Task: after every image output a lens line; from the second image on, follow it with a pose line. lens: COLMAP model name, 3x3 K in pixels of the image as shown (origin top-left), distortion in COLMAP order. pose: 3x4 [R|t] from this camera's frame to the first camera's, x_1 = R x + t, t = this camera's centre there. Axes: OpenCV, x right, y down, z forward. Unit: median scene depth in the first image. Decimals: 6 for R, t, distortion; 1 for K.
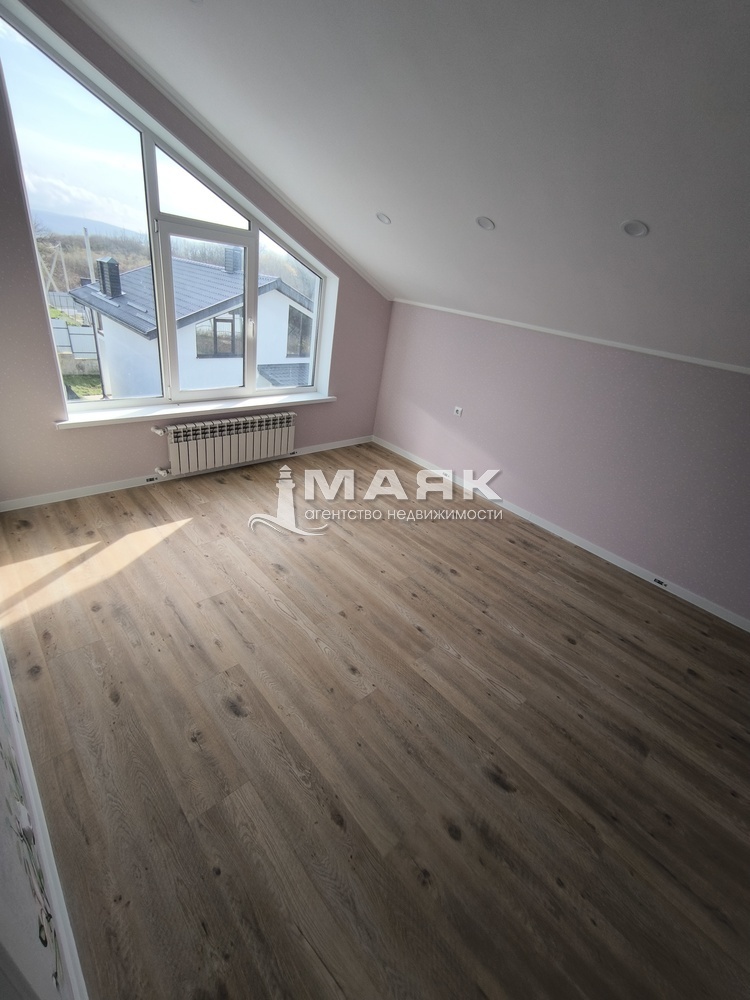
lens RADIAL K [[424.9, 0, 373.1], [0, 424.9, 499.2], [0, 0, 1]] dist [-0.005200, 0.001552]
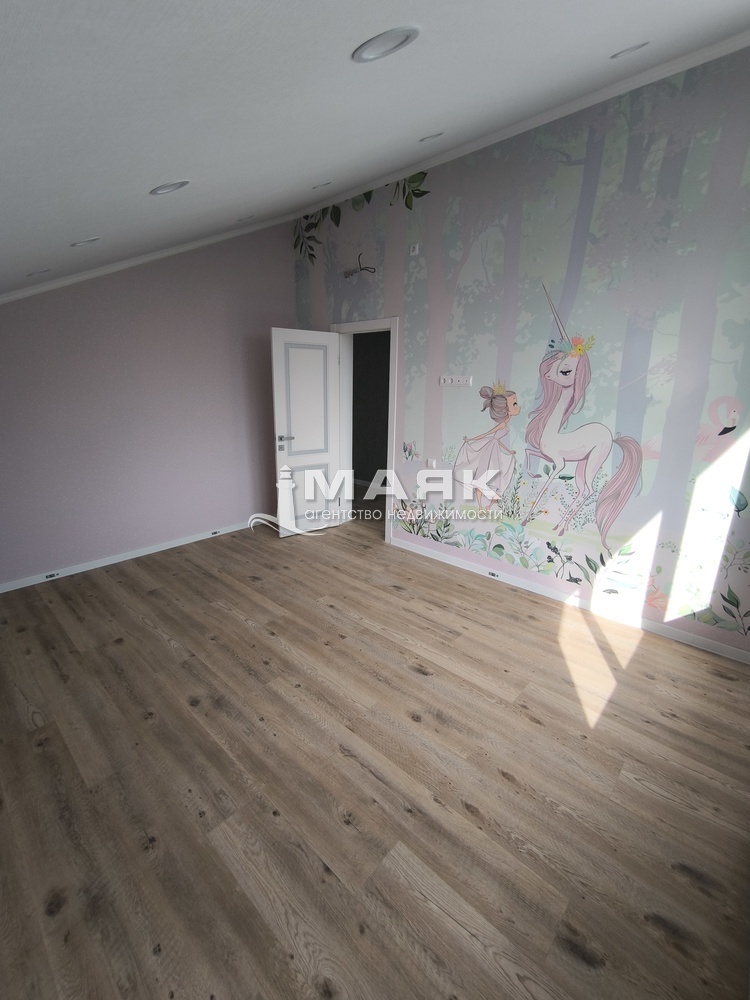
lens RADIAL K [[428.5, 0, 371.6], [0, 428.5, 503.6], [0, 0, 1]] dist [0.005609, -0.000676]
pose [[-0.984927, -0.129842, -0.114277, 0.026499], [-0.172810, 0.710412, 0.682240, -0.706394], [-0.007400, 0.691705, -0.722143, 1.493978]]
